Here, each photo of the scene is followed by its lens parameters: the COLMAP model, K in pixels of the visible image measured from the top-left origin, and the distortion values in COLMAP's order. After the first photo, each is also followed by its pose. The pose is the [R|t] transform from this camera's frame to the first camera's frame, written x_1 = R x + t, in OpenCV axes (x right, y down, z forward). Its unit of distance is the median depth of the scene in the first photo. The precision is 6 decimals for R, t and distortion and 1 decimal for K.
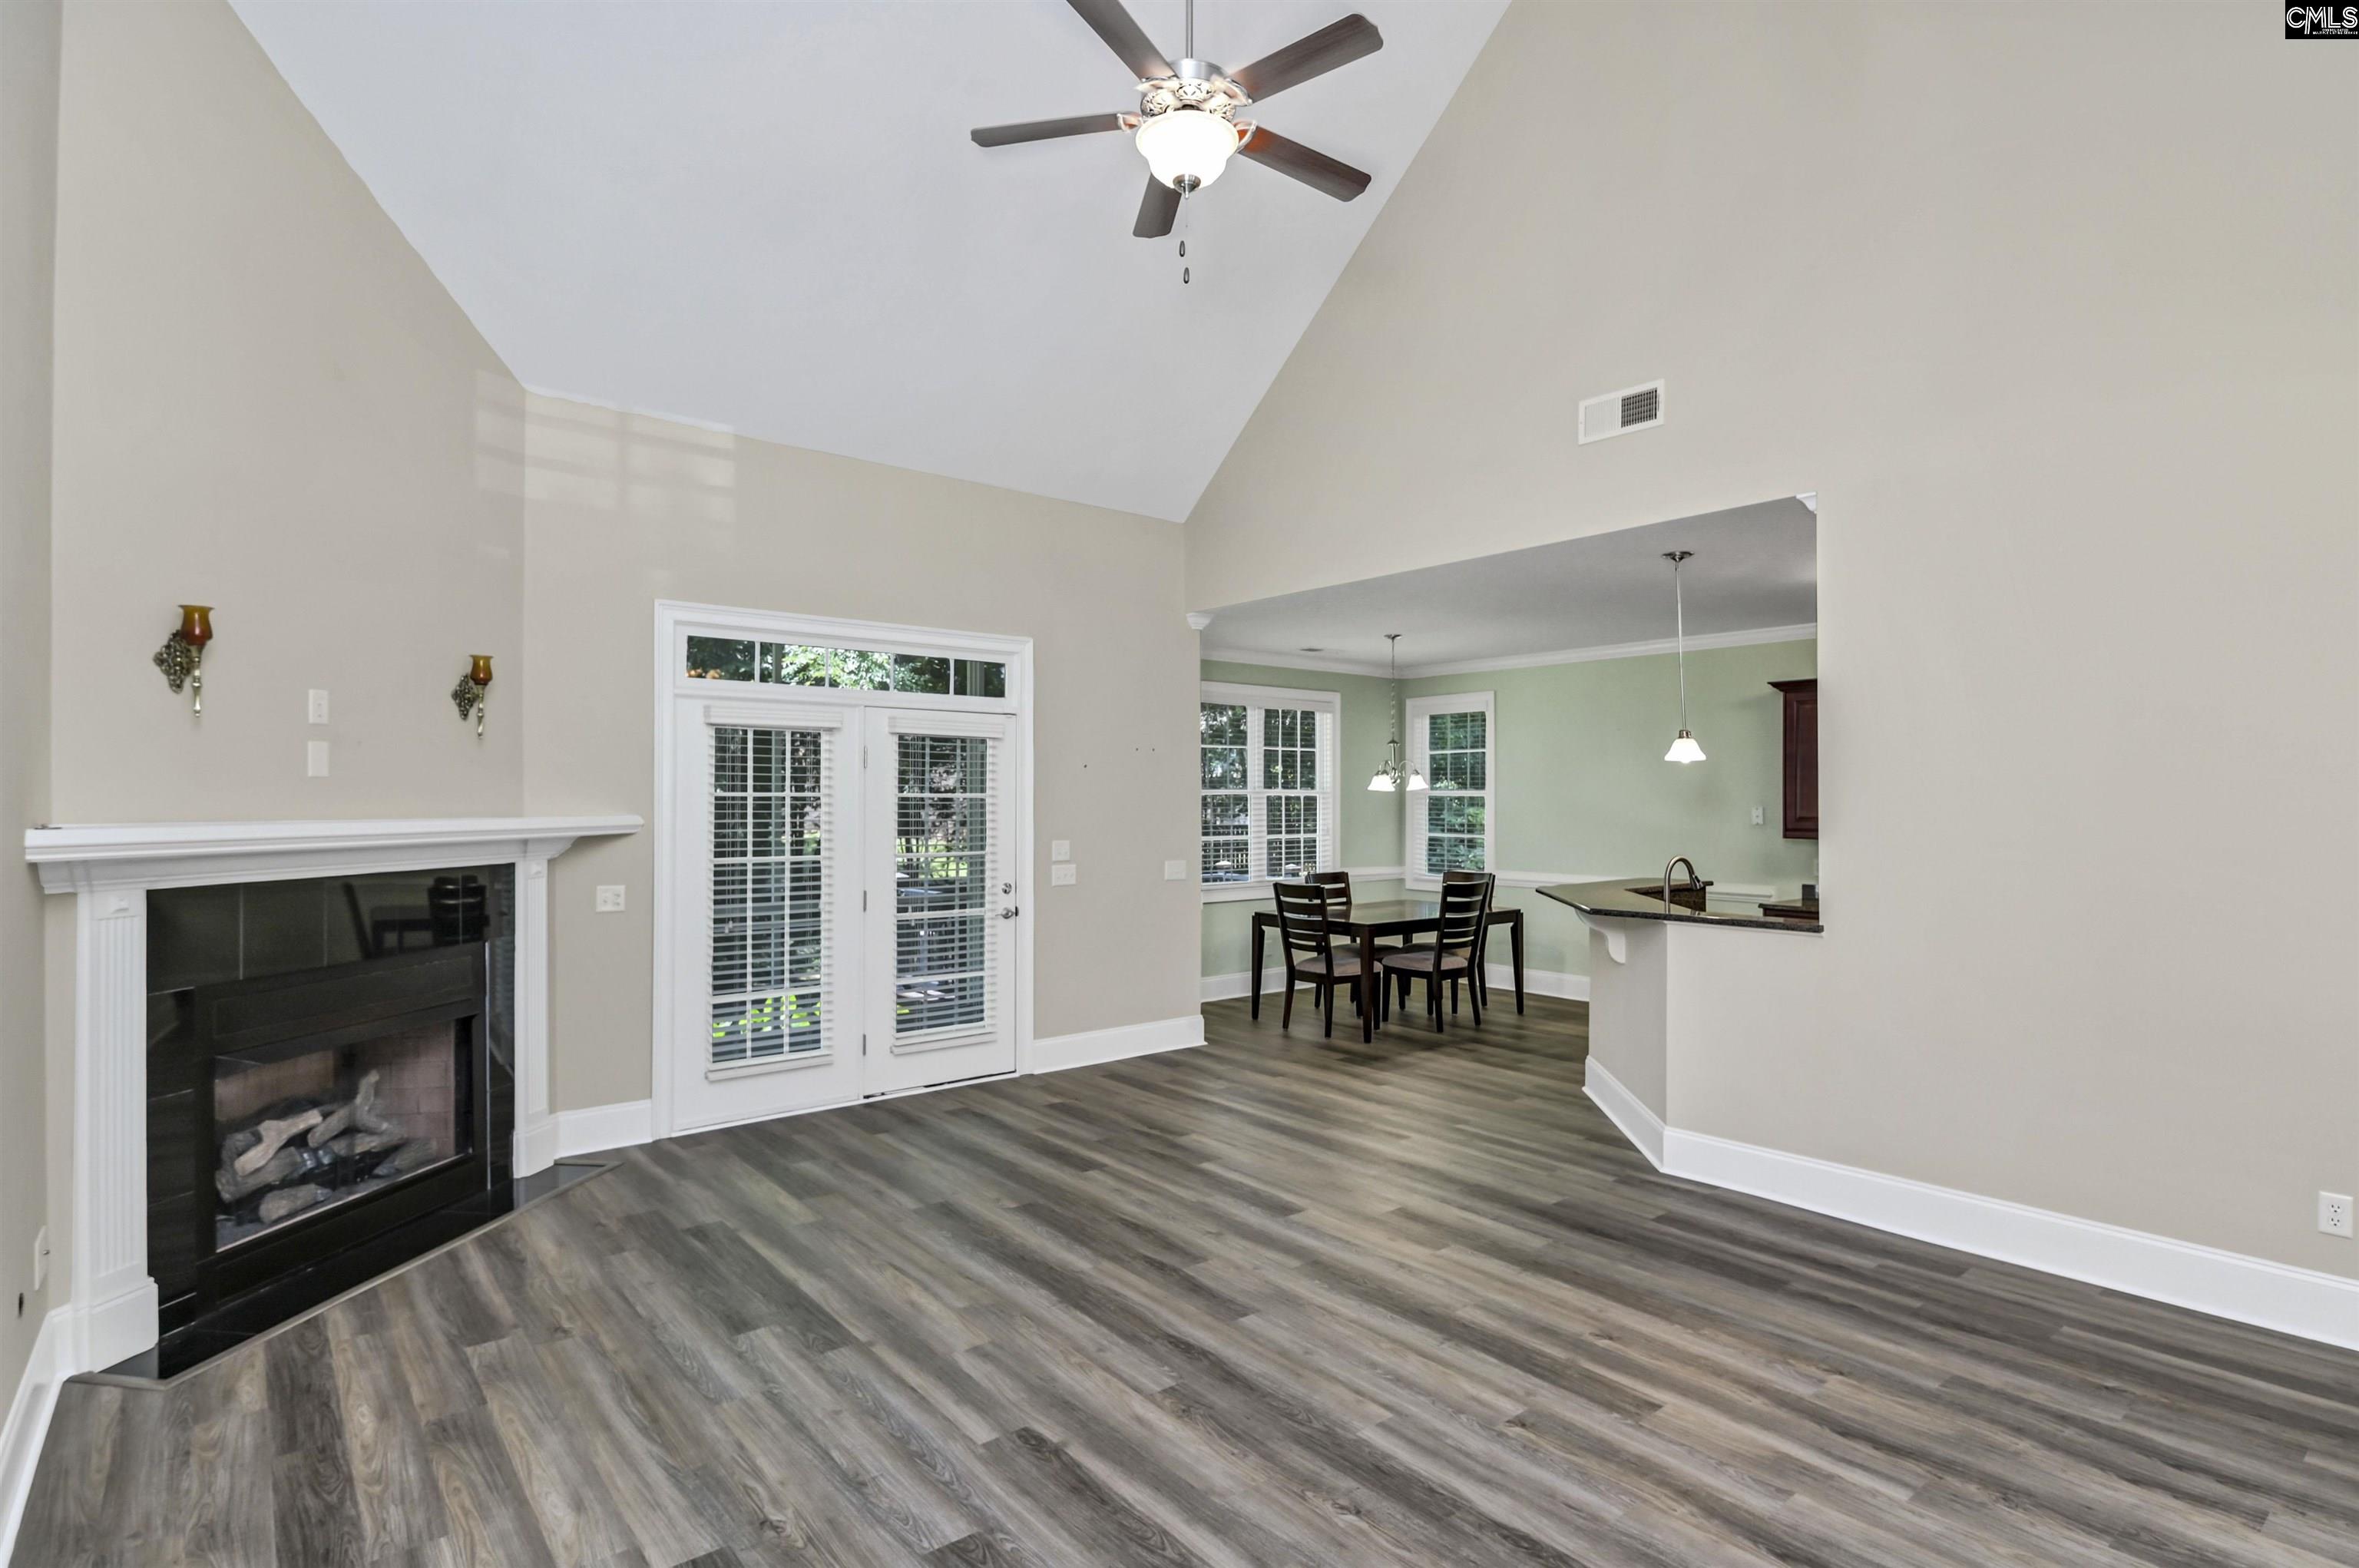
lens RADIAL K [[1191.8, 0, 1188.2], [0, 1191.8, 773.6], [0, 0, 1]] dist [0.005161, -0.007999]
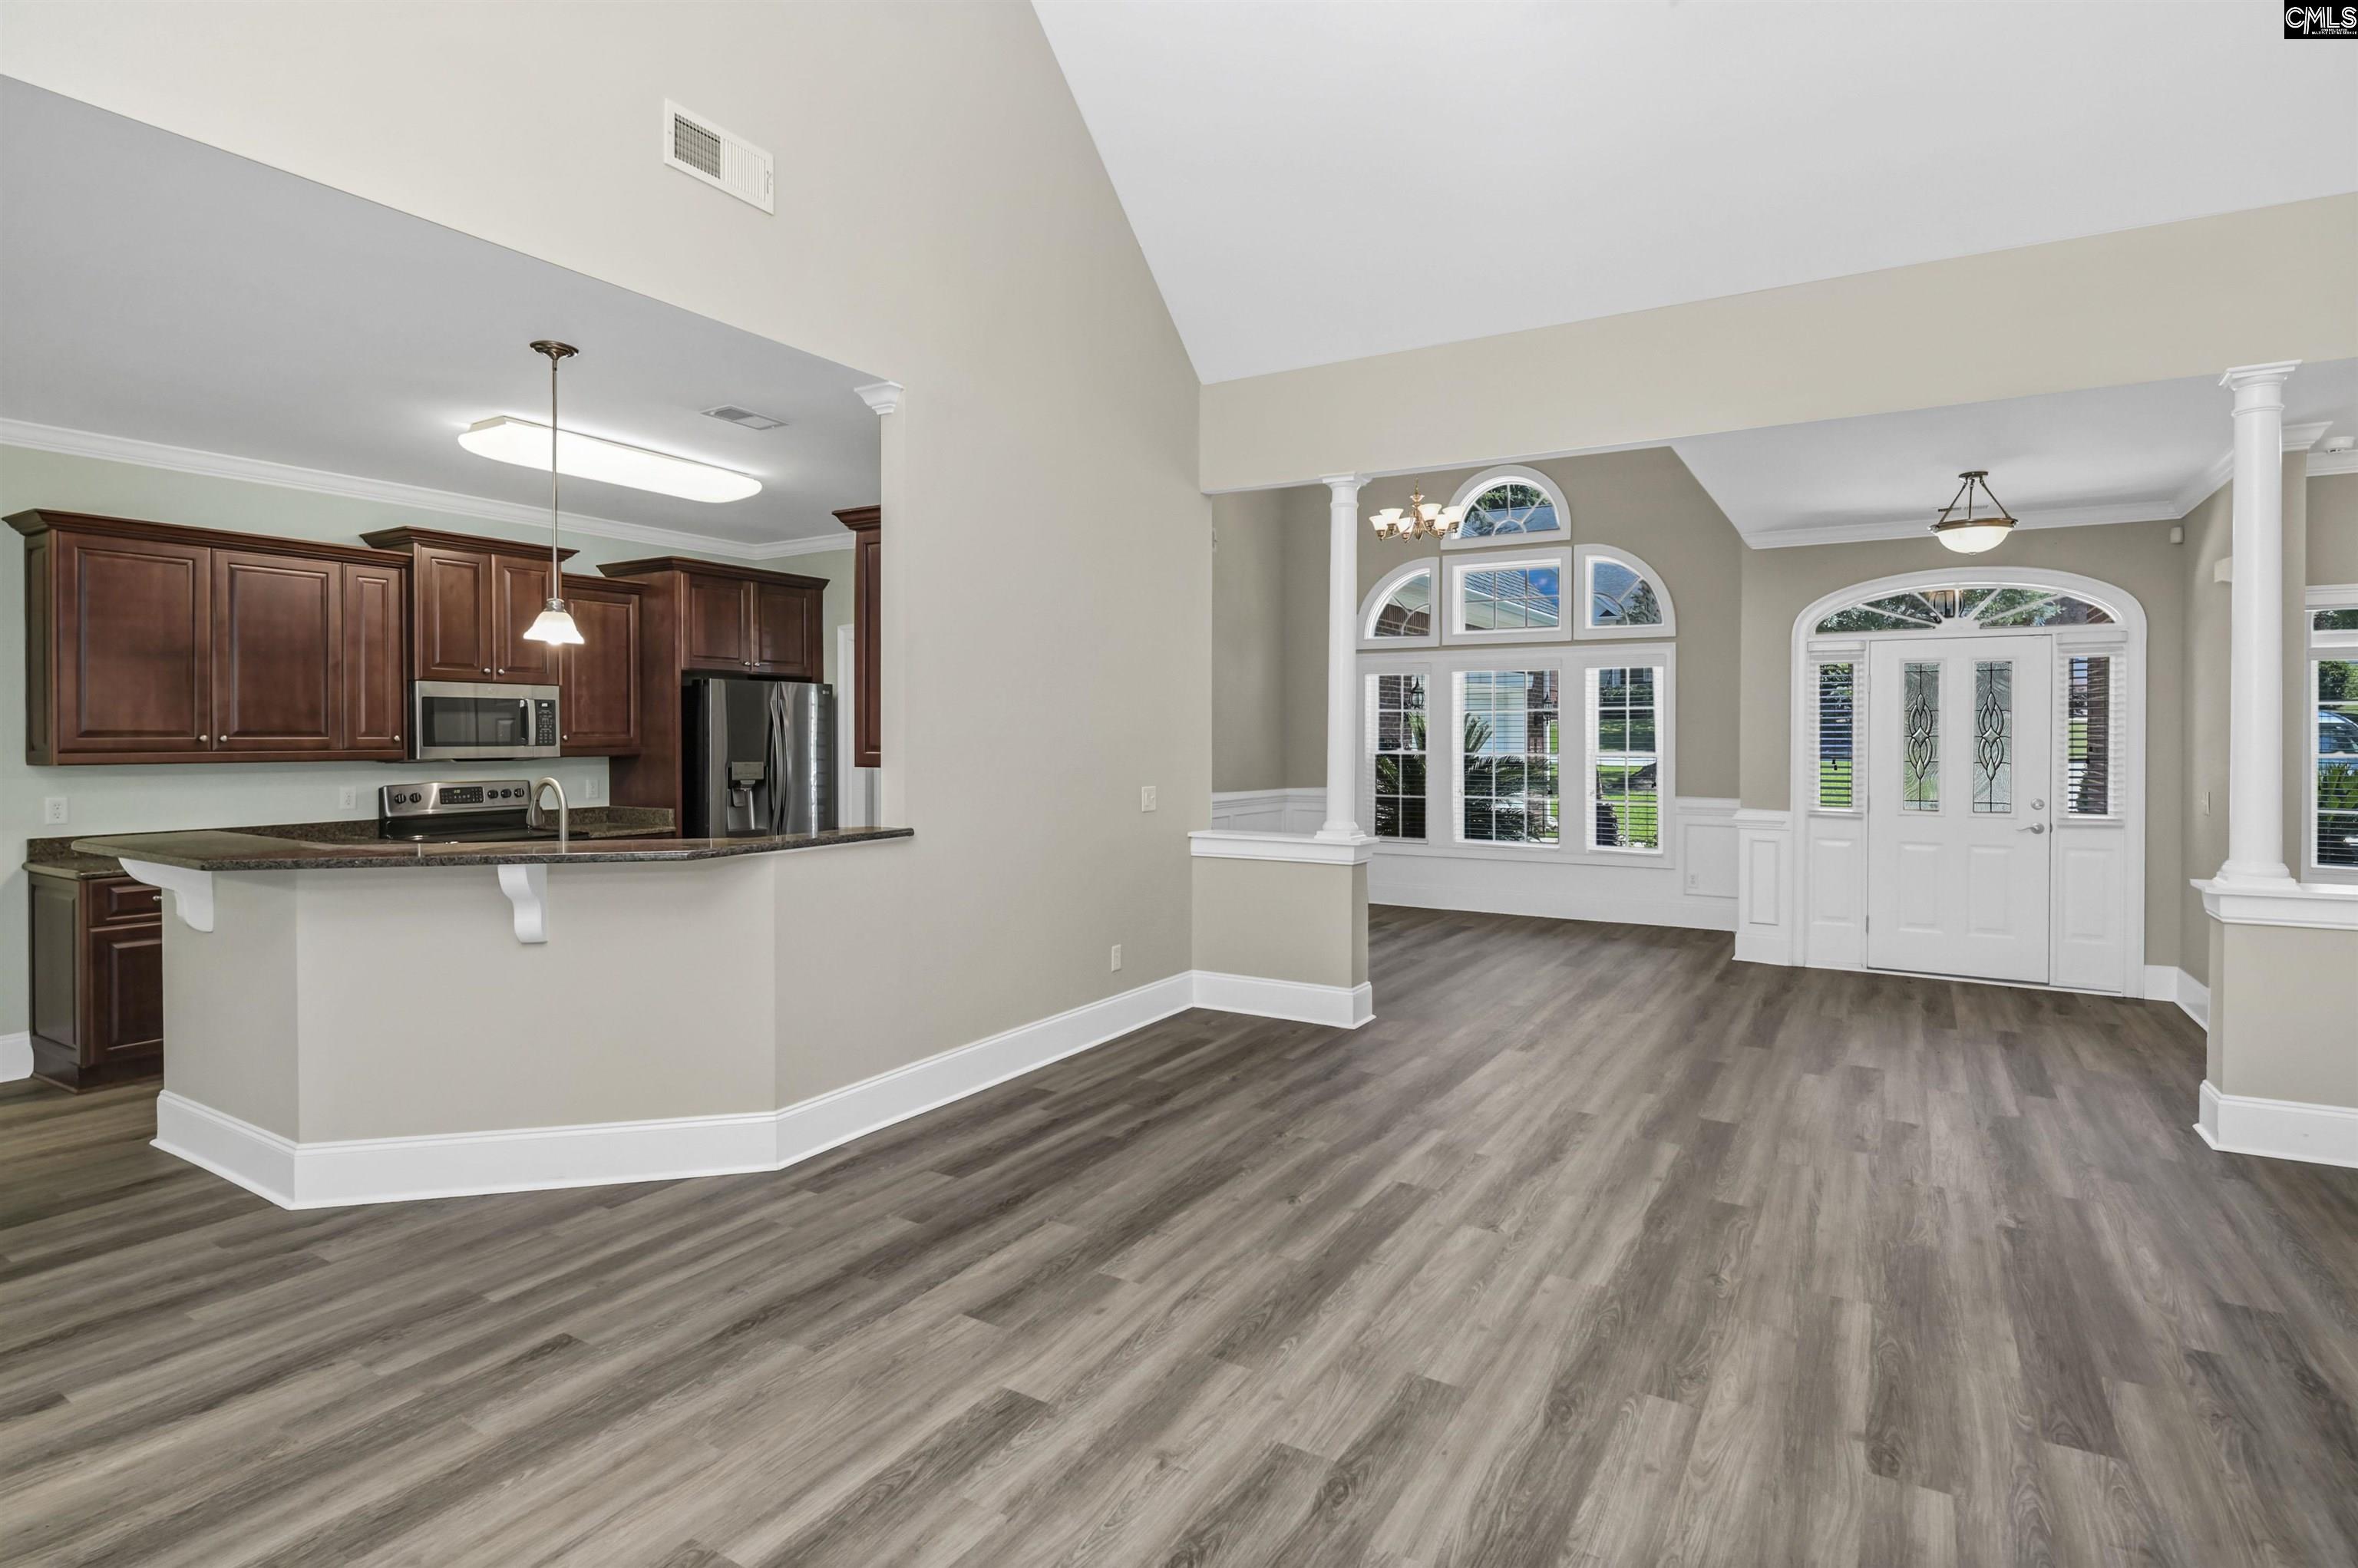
lens RADIAL K [[1191.3, 0, 1180.3], [0, 1191.3, 754.4], [0, 0, 1]] dist [0.005161, -0.007999]
pose [[-0.341766, -0.017691, 0.939618, -0.552668], [-0.020235, 0.999730, 0.011463, 0.060208], [-0.939567, -0.015095, -0.342032, 1.331471]]
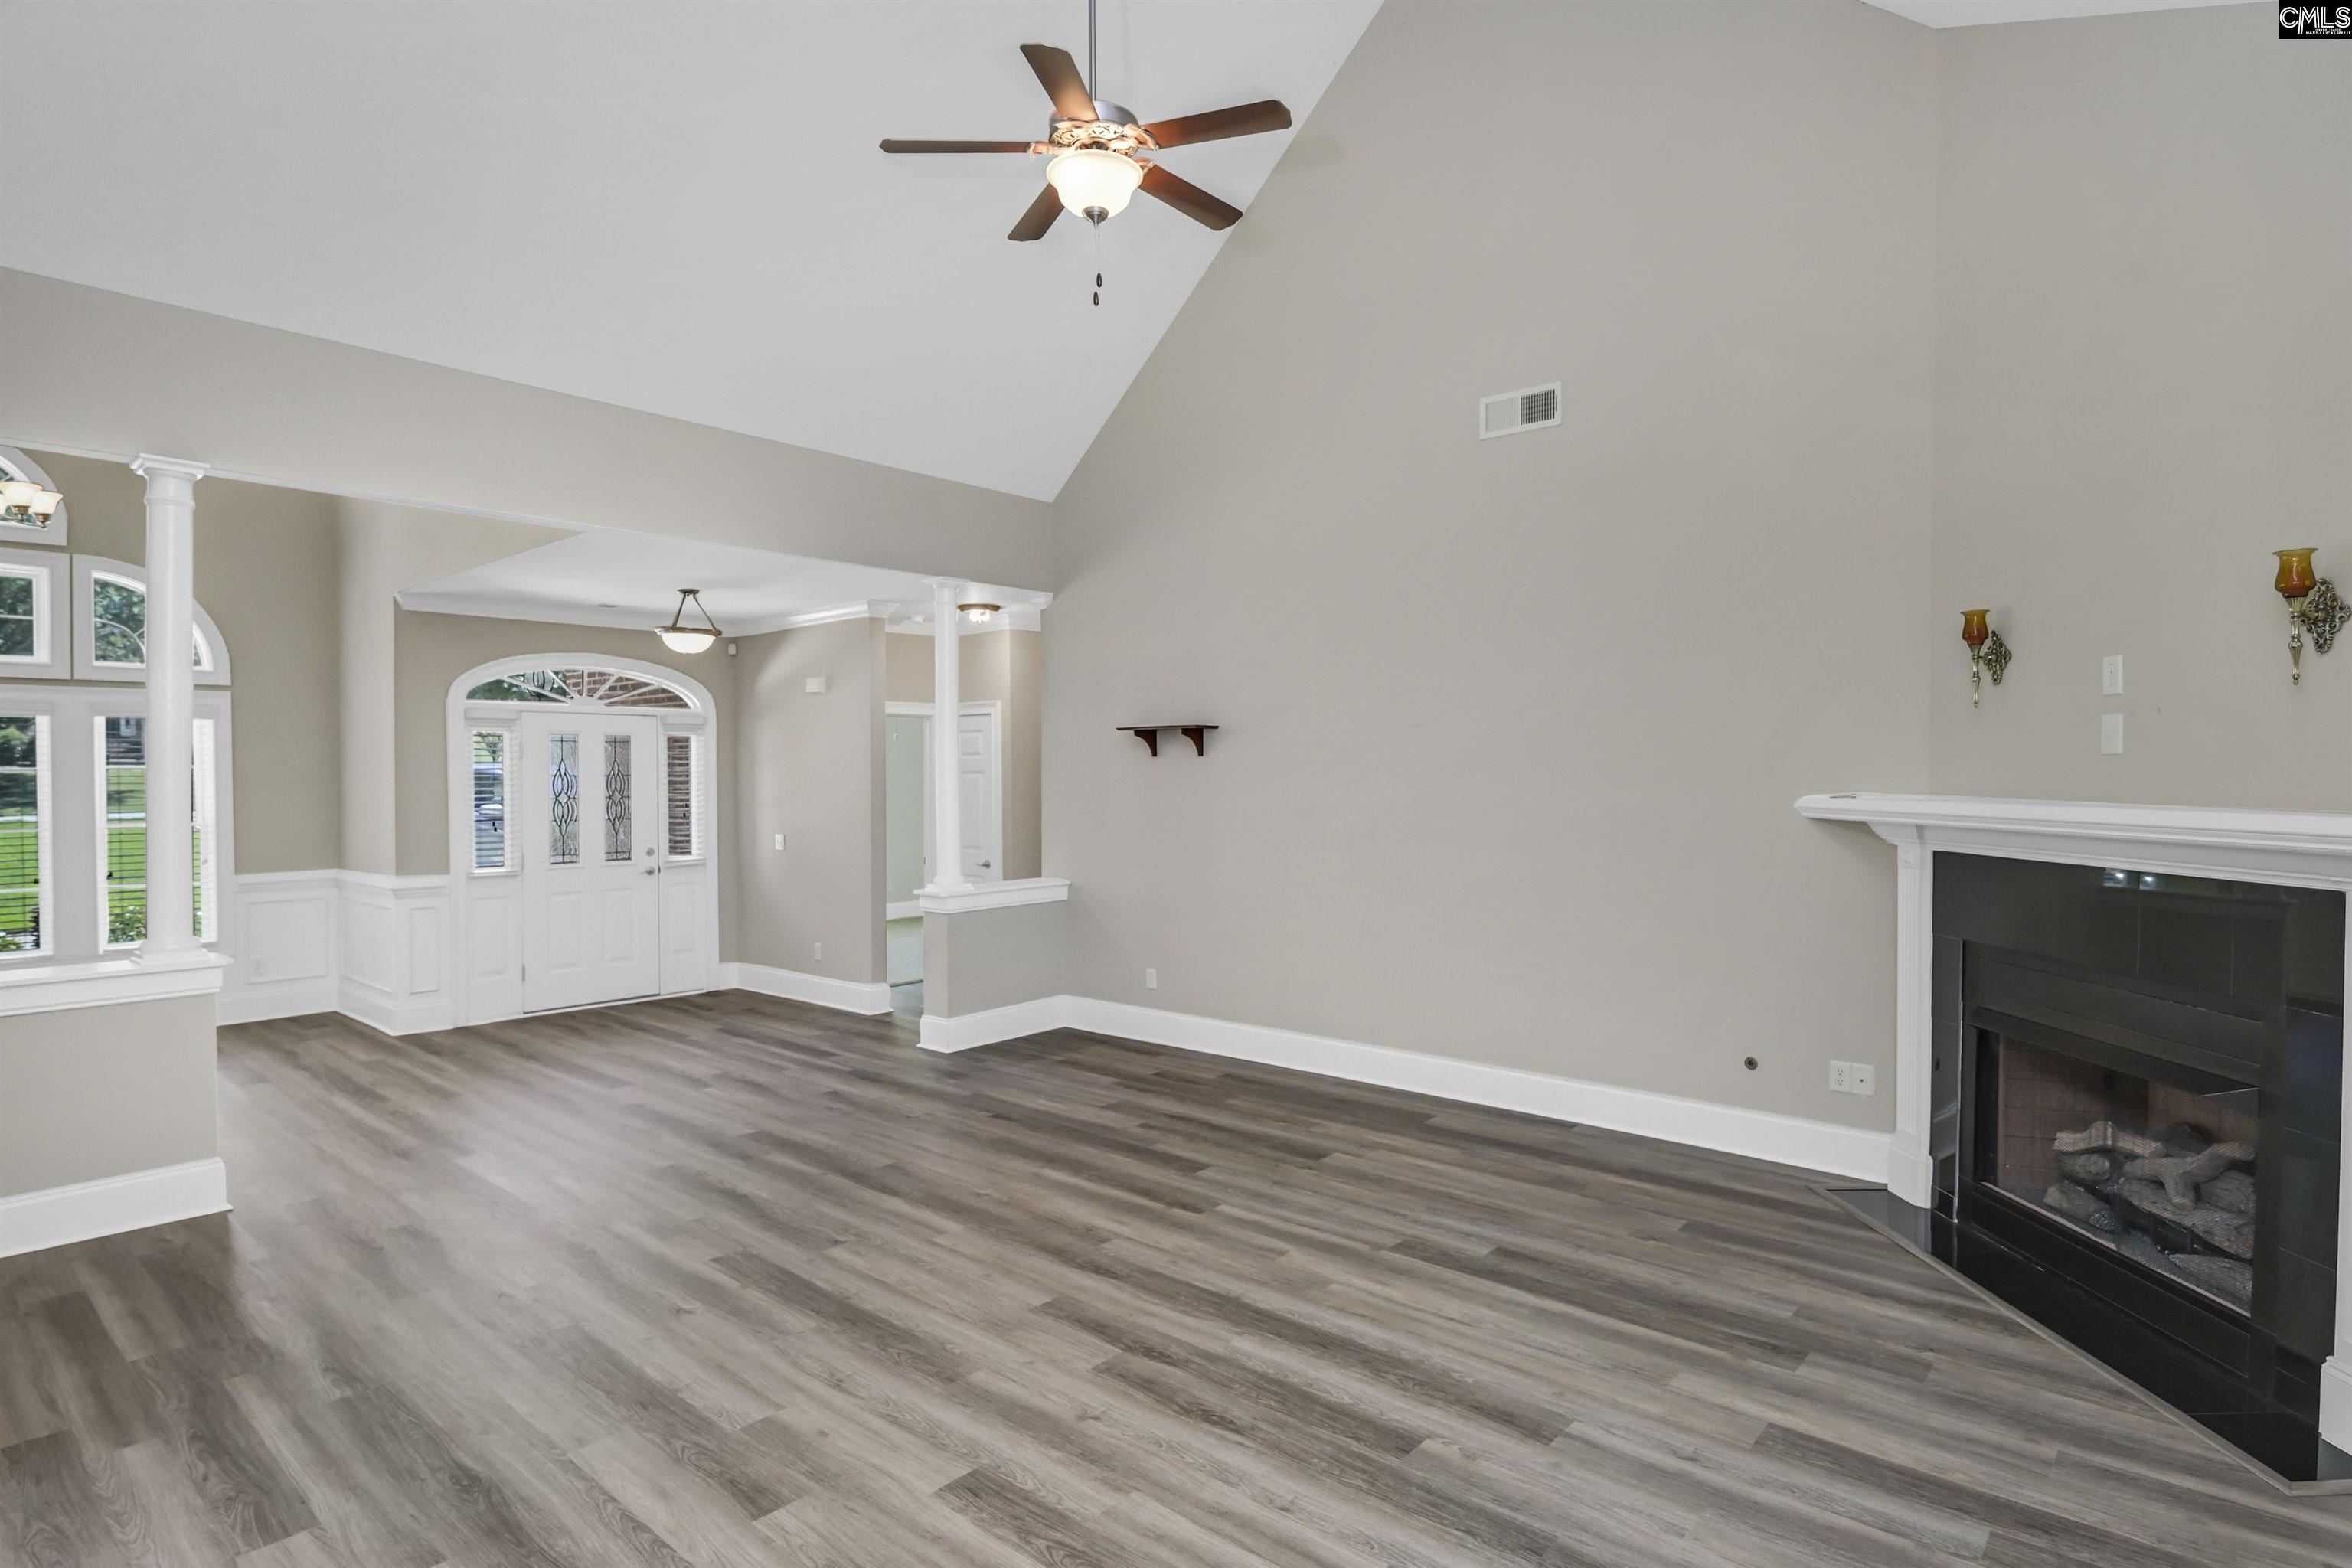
lens RADIAL K [[1188.3, 0, 1213.1], [0, 1188.3, 754.3], [0, 0, 1]] dist [0.005161, -0.007999]
pose [[-0.982699, 0.000206, -0.185212, 0.087633], [0.007424, 0.999240, -0.038275, 0.040598], [0.185063, -0.038988, -0.981953, 1.897979]]
